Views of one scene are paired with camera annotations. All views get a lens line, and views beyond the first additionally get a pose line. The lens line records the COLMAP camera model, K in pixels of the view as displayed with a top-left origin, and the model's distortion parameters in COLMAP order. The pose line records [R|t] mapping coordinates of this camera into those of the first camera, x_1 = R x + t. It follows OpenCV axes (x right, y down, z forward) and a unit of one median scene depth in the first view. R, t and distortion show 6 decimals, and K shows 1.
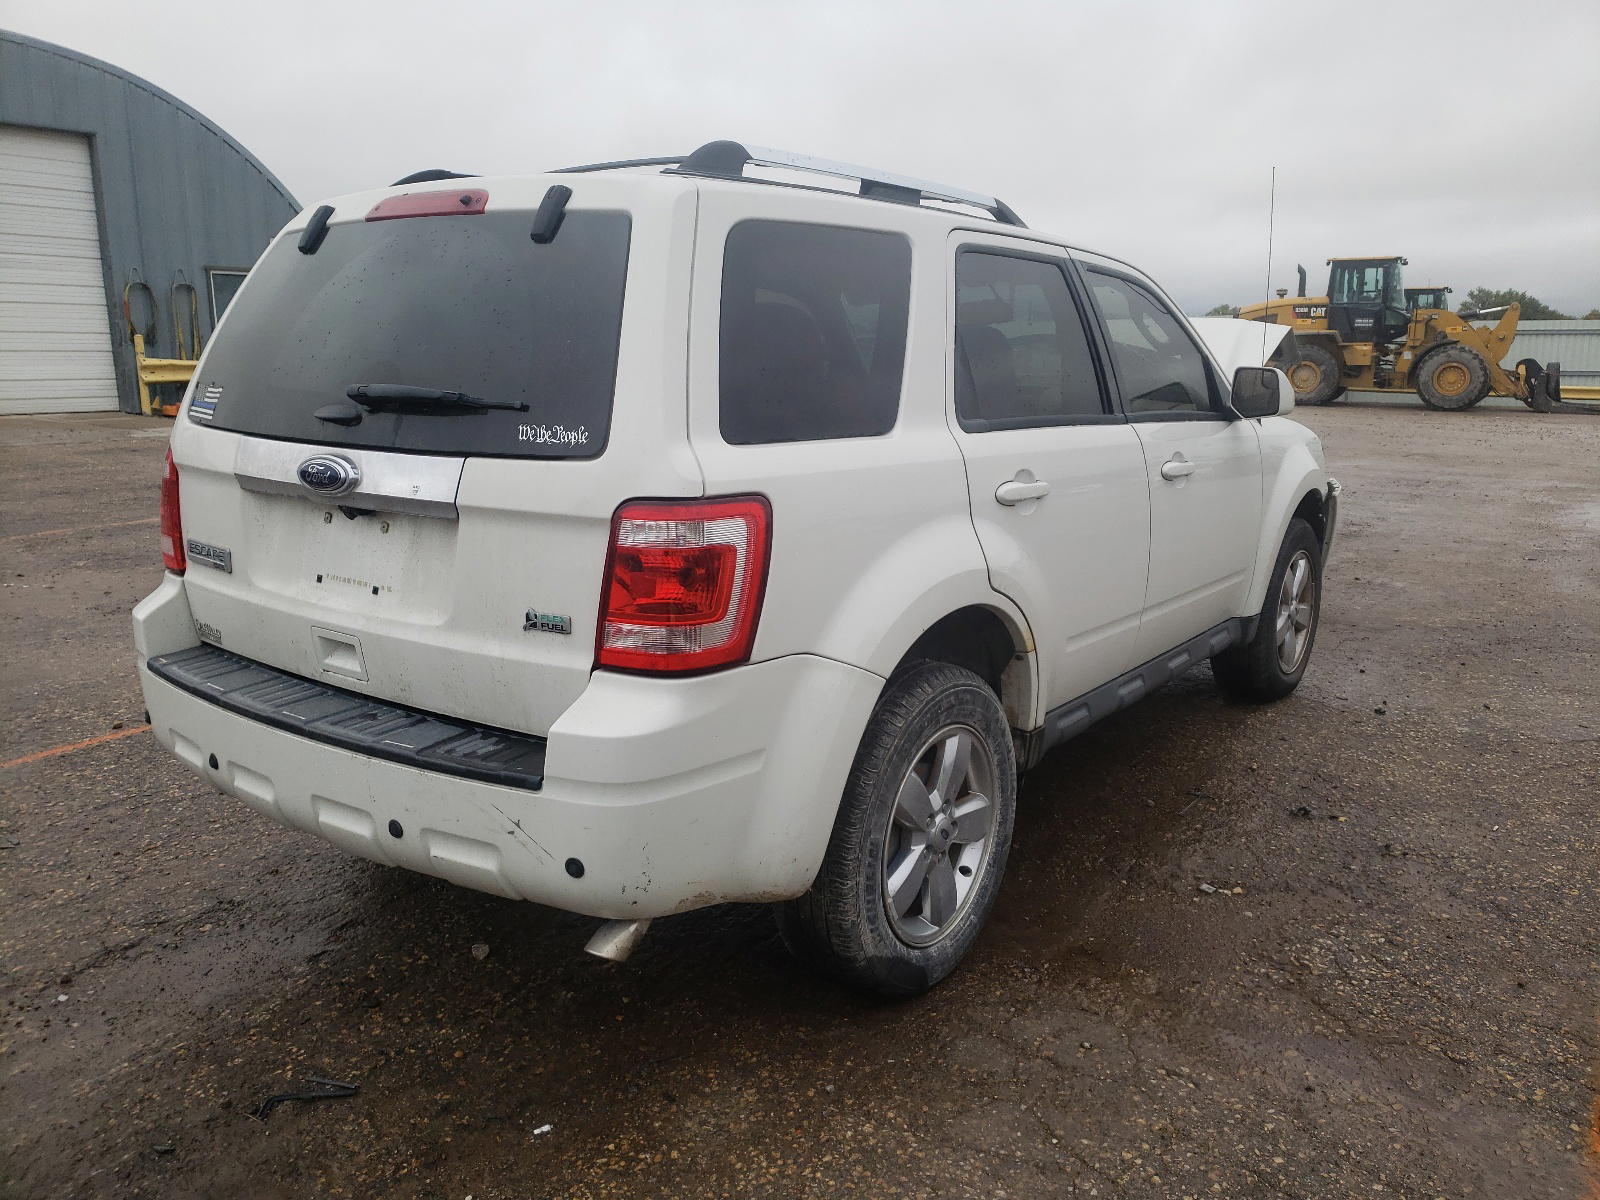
lens RADIAL K [[1211.0, 0, 800.0], [0, 1211.0, 600.0], [0, 0, 1]] dist [-0.006362, -0.003488]
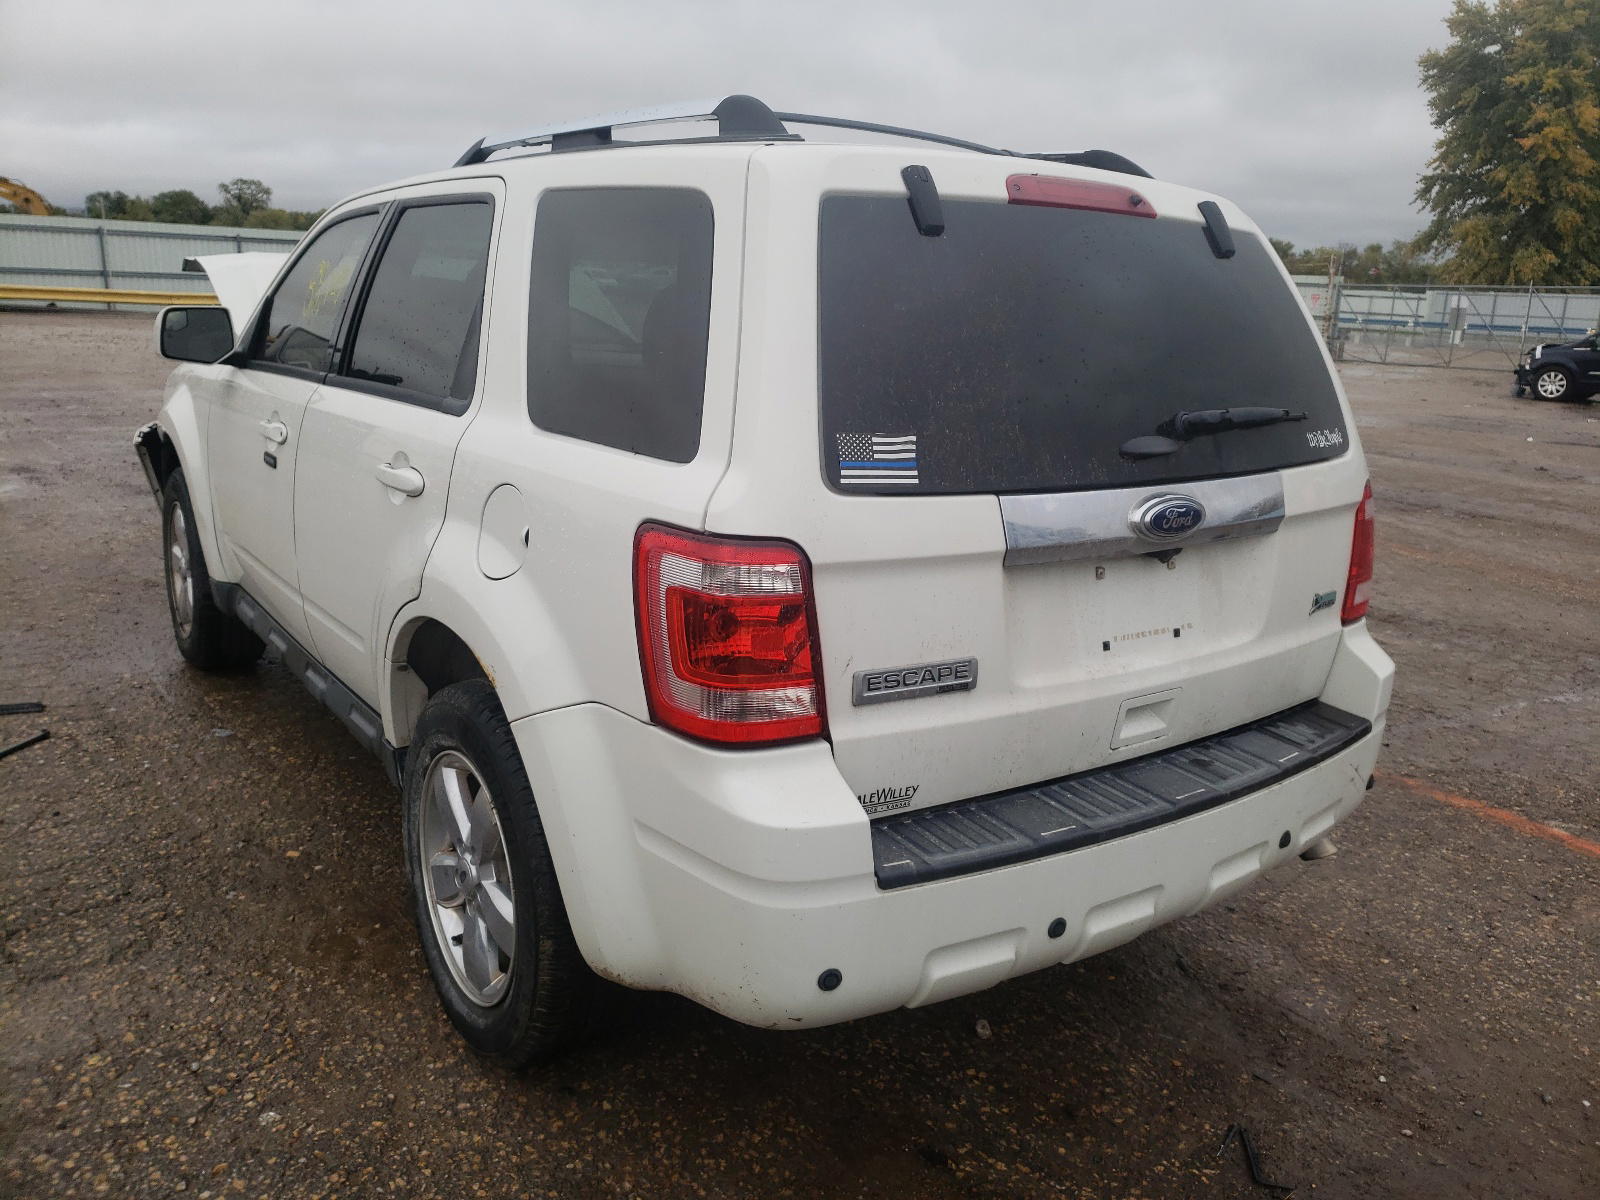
lens RADIAL K [[1248.4, 0, 800.0], [0, 1248.4, 600.0], [0, 0, 1]] dist [0.012104, -0.009049]
pose [[0.339507, -0.237206, 0.910203, -1.325070], [0.163430, 0.967837, 0.191266, -0.264177], [-0.926297, 0.083818, 0.367353, 0.927287]]
